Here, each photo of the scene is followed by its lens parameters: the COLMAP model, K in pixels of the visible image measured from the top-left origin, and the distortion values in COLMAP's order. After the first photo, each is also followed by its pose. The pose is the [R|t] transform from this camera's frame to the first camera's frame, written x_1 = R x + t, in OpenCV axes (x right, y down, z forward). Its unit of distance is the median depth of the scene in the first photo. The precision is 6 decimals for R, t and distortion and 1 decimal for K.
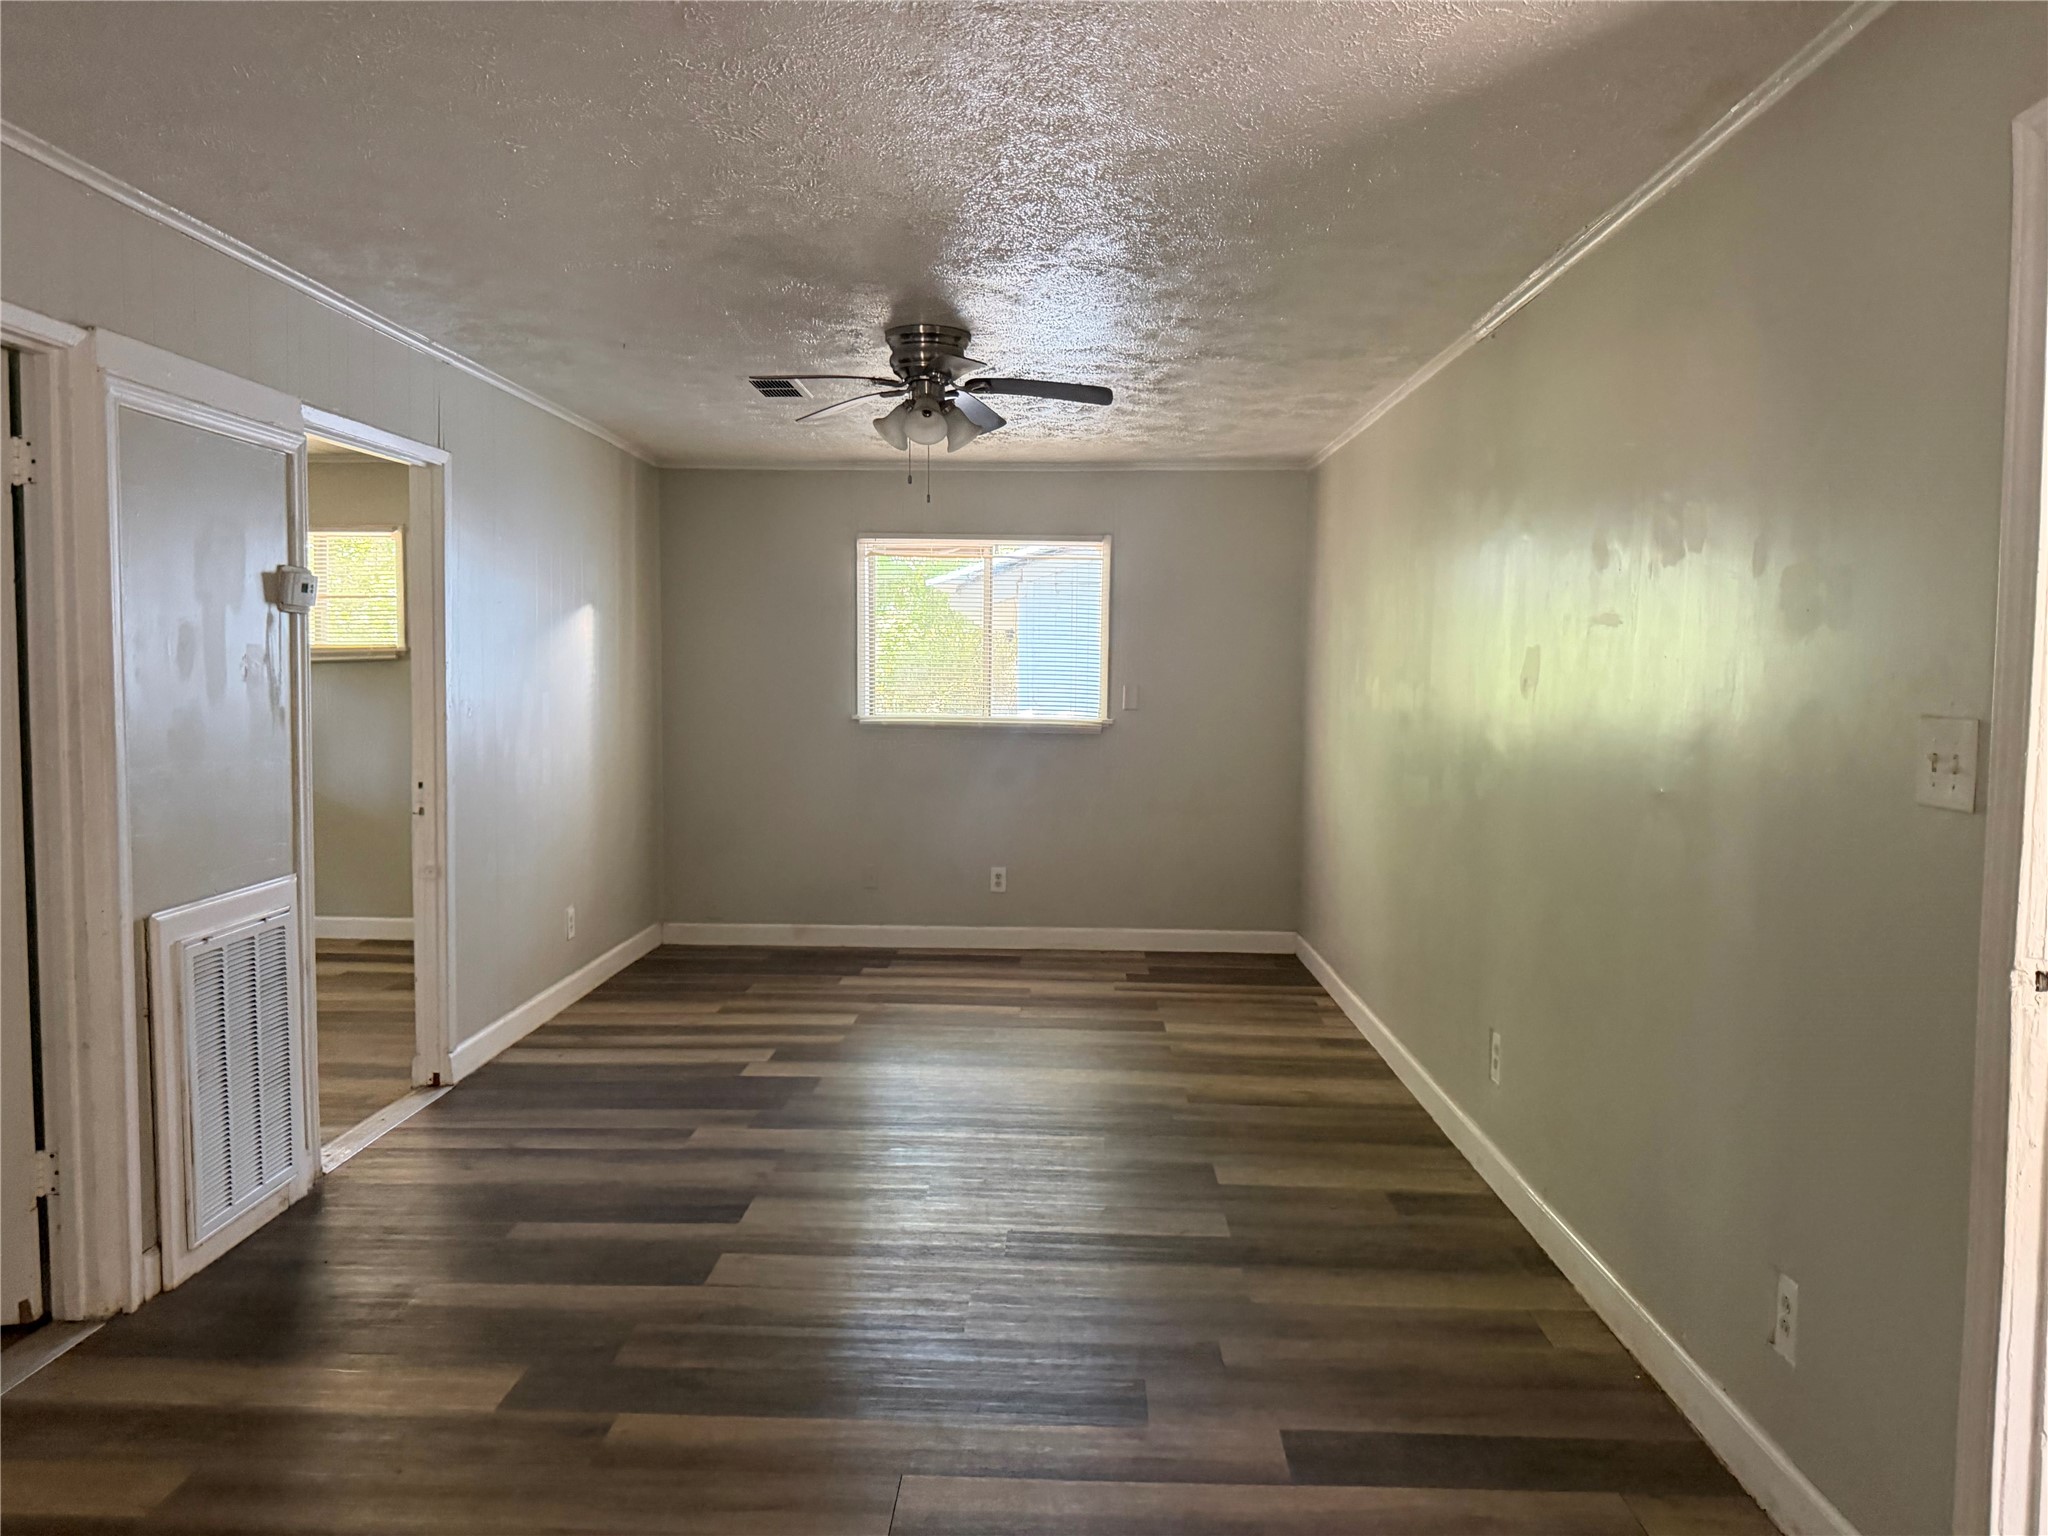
lens RADIAL K [[1441.7, 0, 1024.2], [0, 1441.7, 778.0], [0, 0, 1]] dist [0.060644, -0.105902]
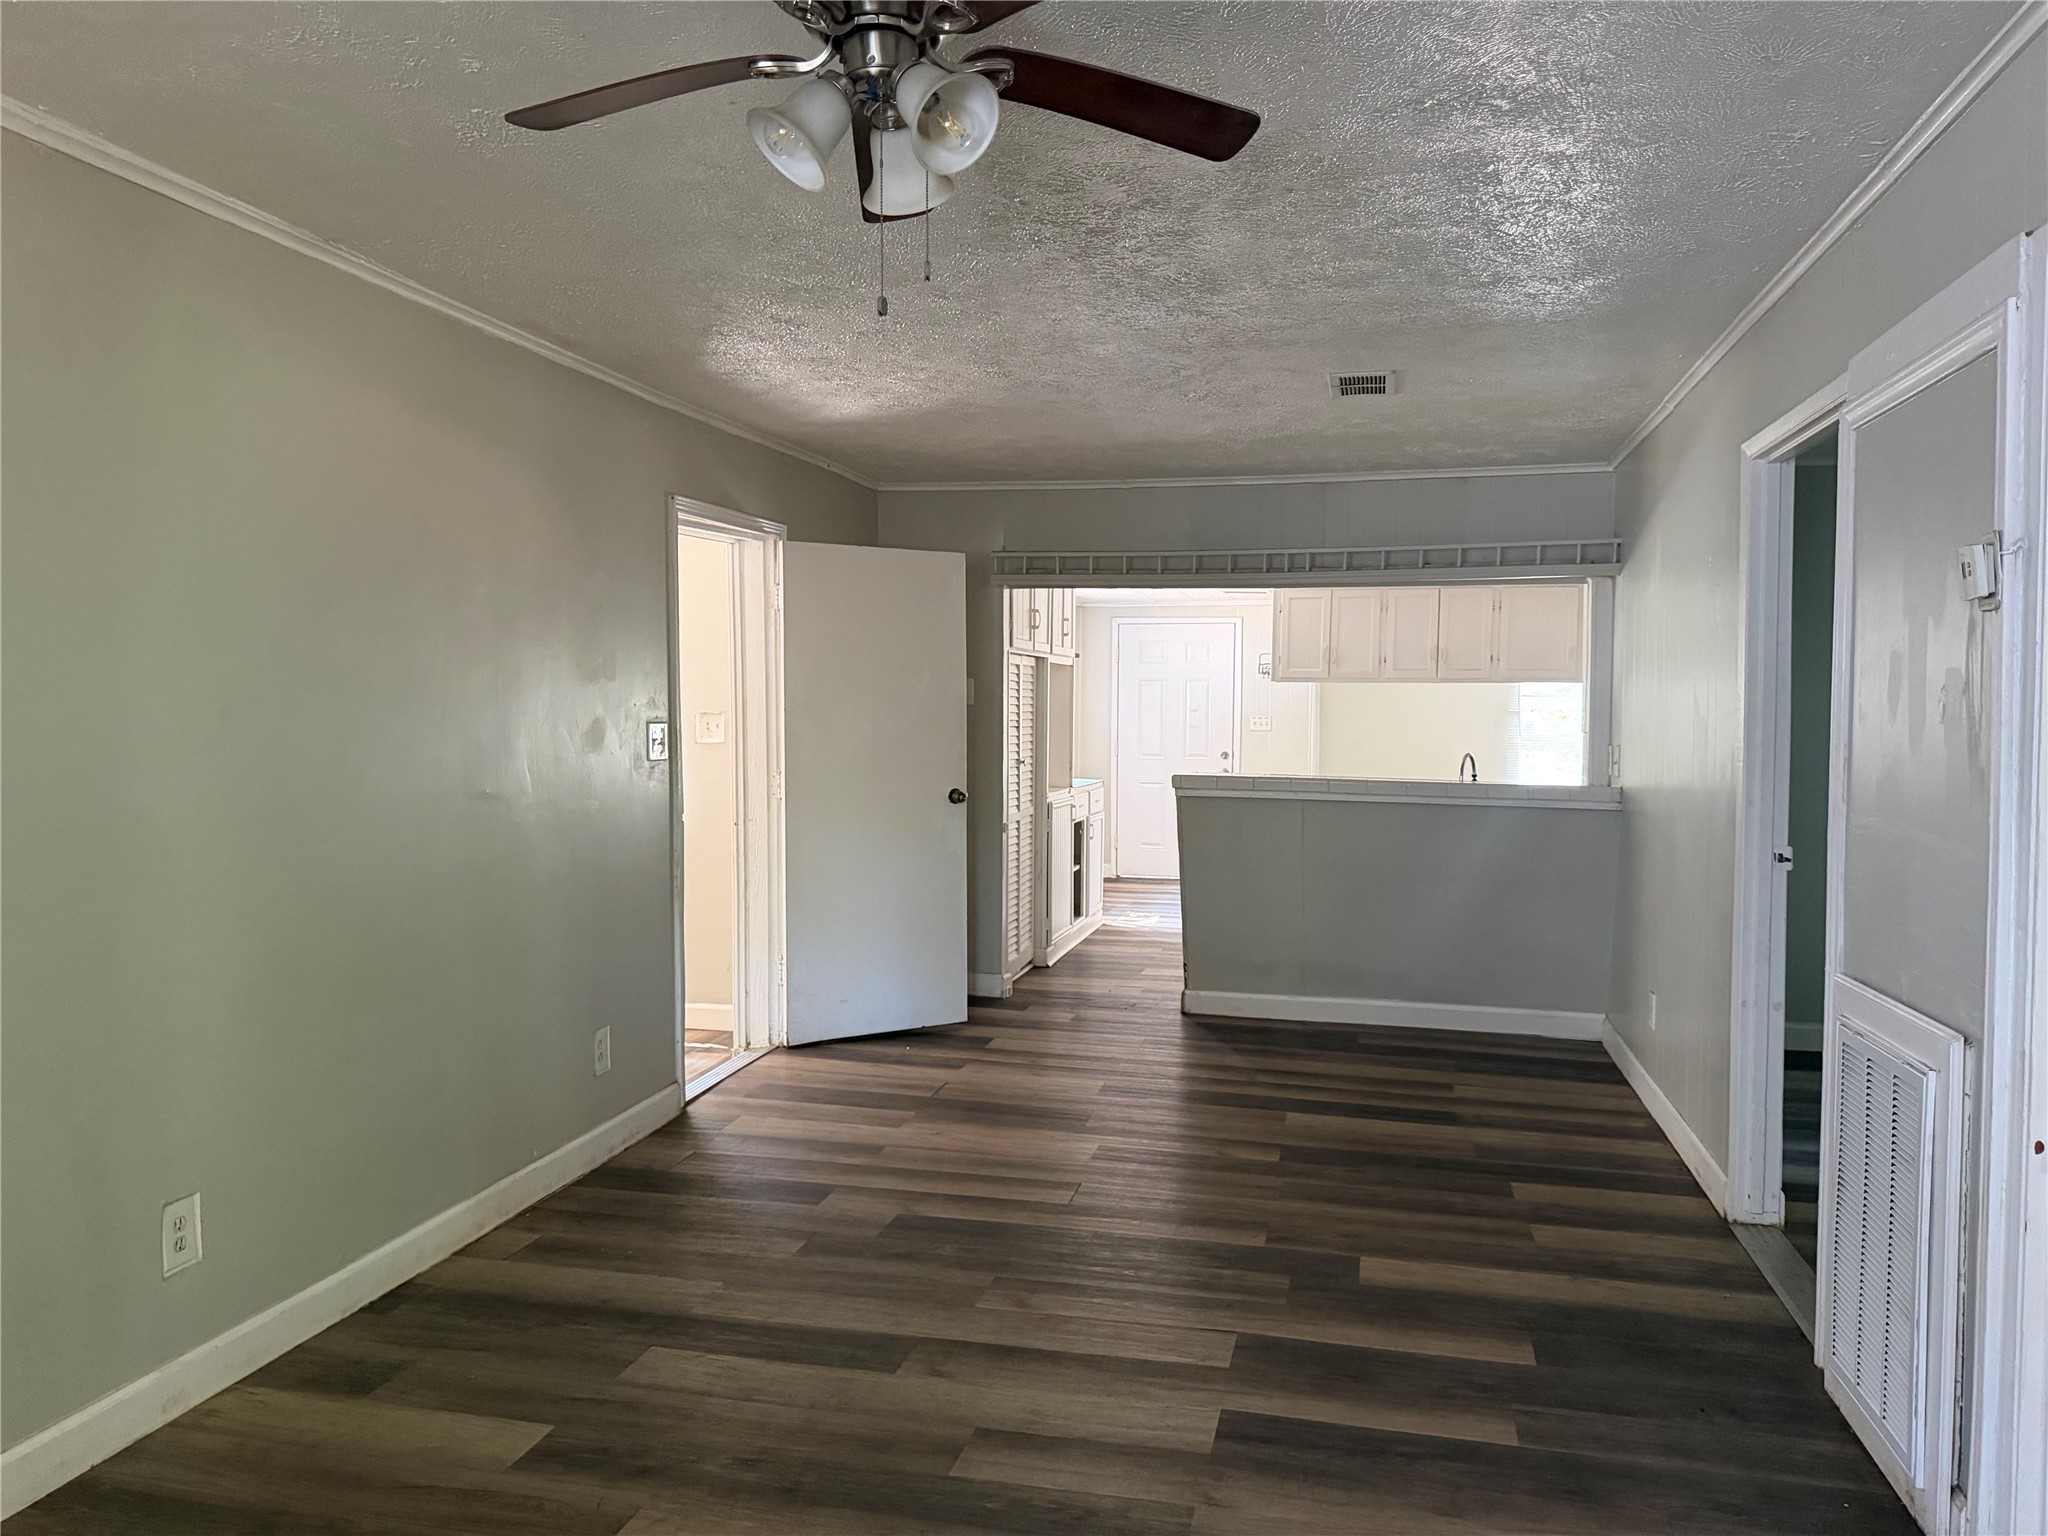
lens RADIAL K [[1441.7, 0, 1024.2], [0, 1441.7, 778.0], [0, 0, 1]] dist [0.060644, -0.105902]
pose [[-0.979160, -0.017486, 0.202336, -0.259762], [0.006227, 0.993234, 0.115967, -0.130177], [-0.202994, 0.114810, -0.972426, 1.861255]]
